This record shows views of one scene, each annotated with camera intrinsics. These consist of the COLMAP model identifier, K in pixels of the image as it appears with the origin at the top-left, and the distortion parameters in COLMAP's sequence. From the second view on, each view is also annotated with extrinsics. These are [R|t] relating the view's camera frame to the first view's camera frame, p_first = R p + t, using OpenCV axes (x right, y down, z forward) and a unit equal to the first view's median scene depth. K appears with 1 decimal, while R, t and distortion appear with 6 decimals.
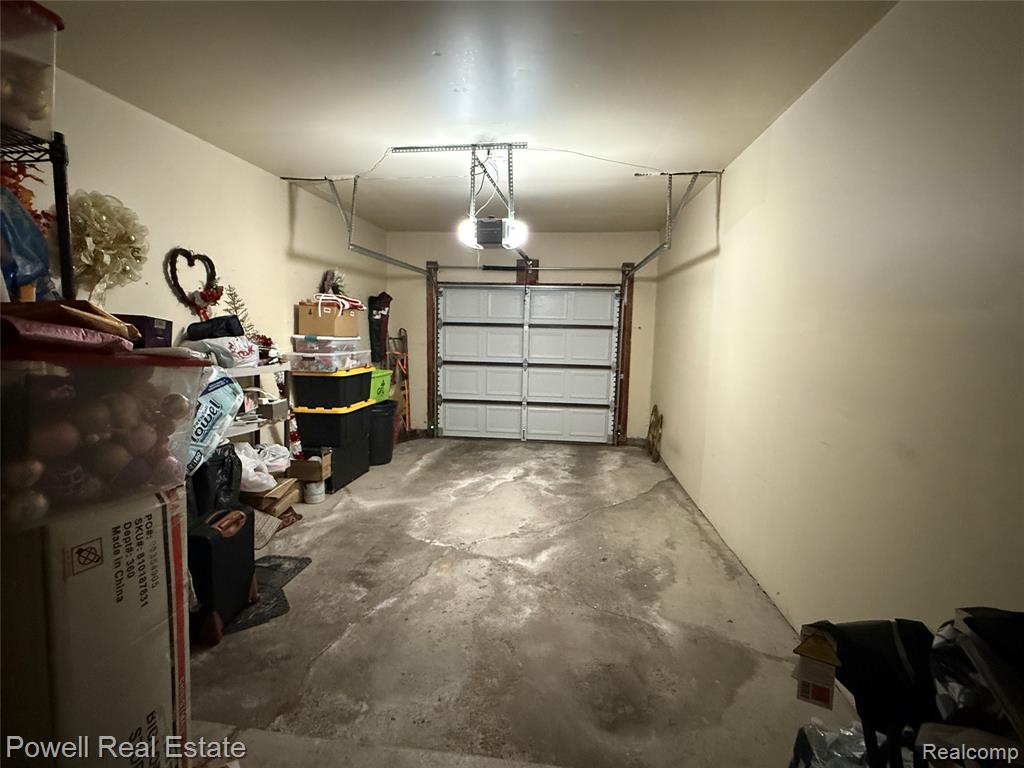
lens RADIAL K [[468.7, 0, 508.8], [0, 468.7, 375.7], [0, 0, 1]] dist [-0.004890, -0.000293]
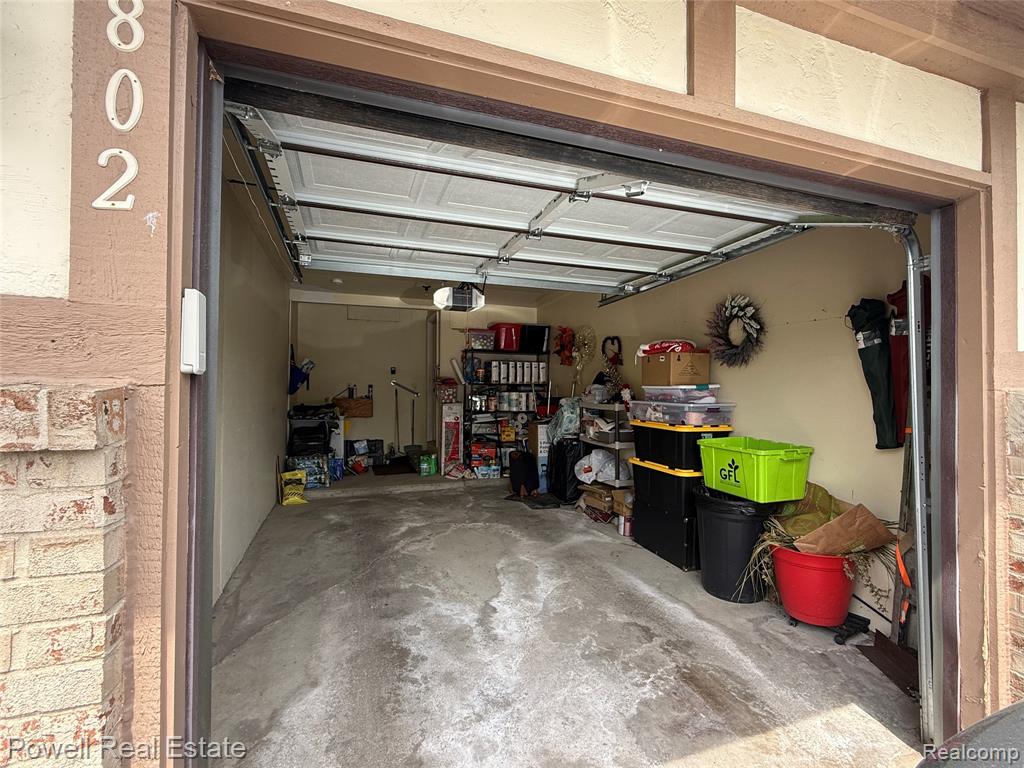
lens RADIAL K [[468.7, 0, 505.4], [0, 468.7, 385.8], [0, 0, 1]] dist [-0.004890, -0.000293]
pose [[-0.905056, -0.028401, -0.424344, 0.290168], [-0.066589, 0.994925, 0.075433, -0.127723], [0.420048, 0.096527, -0.902354, 1.677583]]
